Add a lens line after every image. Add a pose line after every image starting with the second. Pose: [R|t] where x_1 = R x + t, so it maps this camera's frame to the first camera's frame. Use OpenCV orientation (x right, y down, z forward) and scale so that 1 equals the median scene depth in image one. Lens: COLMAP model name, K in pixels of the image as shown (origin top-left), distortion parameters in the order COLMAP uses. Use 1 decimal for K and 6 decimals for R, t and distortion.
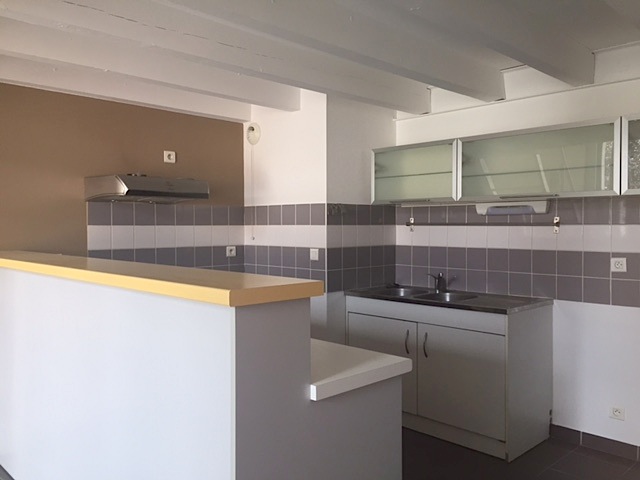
lens RADIAL K [[549.5, 0, 320.0], [0, 549.5, 240.0], [0, 0, 1]] dist [0.086507, -0.001619]
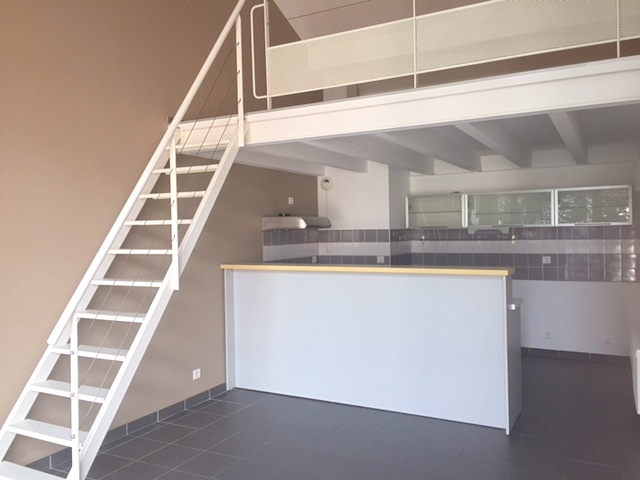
lens RADIAL K [[549.5, 0, 320.0], [0, 549.5, 240.0], [0, 0, 1]] dist [0.086507, -0.001619]
pose [[0.955168, -0.019623, 0.295414, -0.682842], [0.023551, 0.999675, -0.009746, -0.021702], [-0.295126, 0.016266, 0.955320, -0.543282]]
